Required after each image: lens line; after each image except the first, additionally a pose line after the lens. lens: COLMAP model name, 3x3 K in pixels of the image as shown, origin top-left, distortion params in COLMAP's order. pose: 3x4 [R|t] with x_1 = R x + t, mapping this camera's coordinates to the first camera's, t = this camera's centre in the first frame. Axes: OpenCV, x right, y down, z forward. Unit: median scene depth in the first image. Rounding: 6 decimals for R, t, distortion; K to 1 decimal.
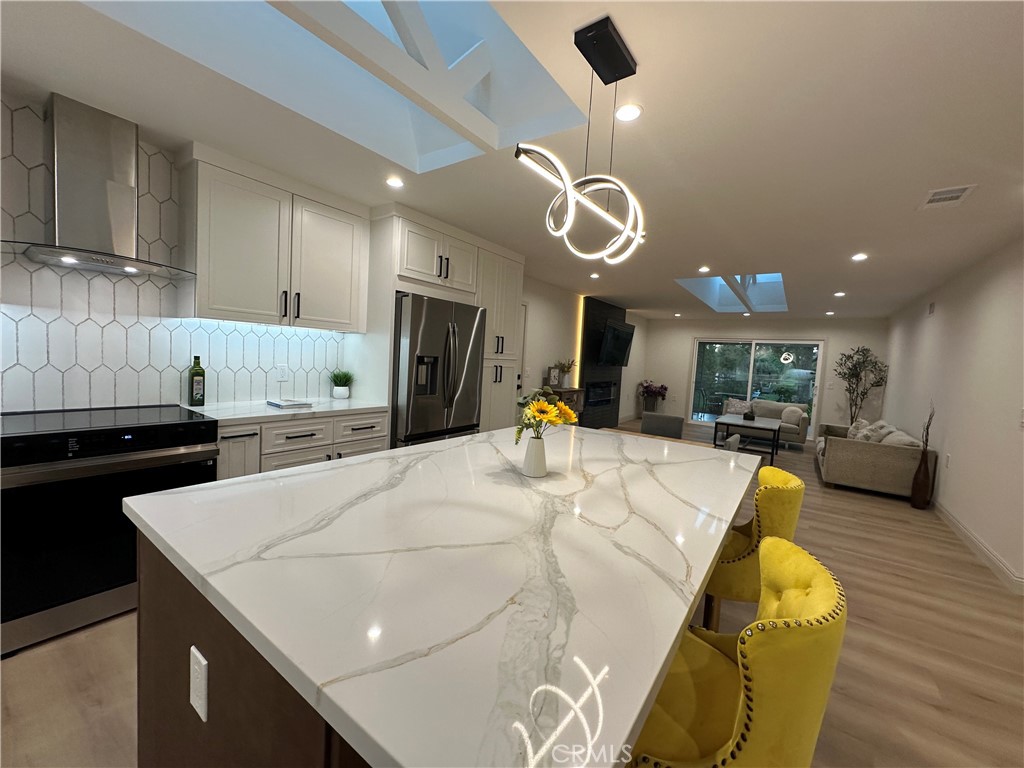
lens RADIAL K [[407.3, 0, 512.4], [0, 407.3, 383.8], [0, 0, 1]] dist [-0.002398, 0.000369]
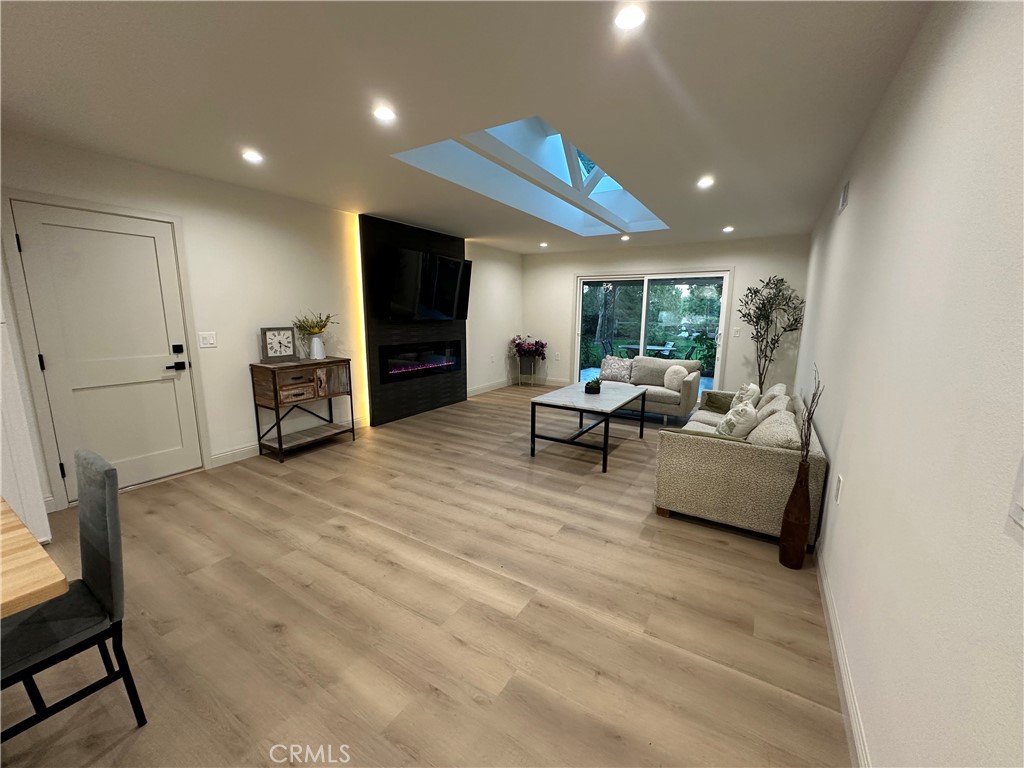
lens RADIAL K [[407.3, 0, 512.9], [0, 407.3, 383.4], [0, 0, 1]] dist [-0.002398, 0.000369]
pose [[0.996984, -0.056998, 0.052673, 0.750742], [0.050894, 0.992547, 0.110726, -0.013254], [-0.058591, -0.107712, 0.992454, 0.622628]]
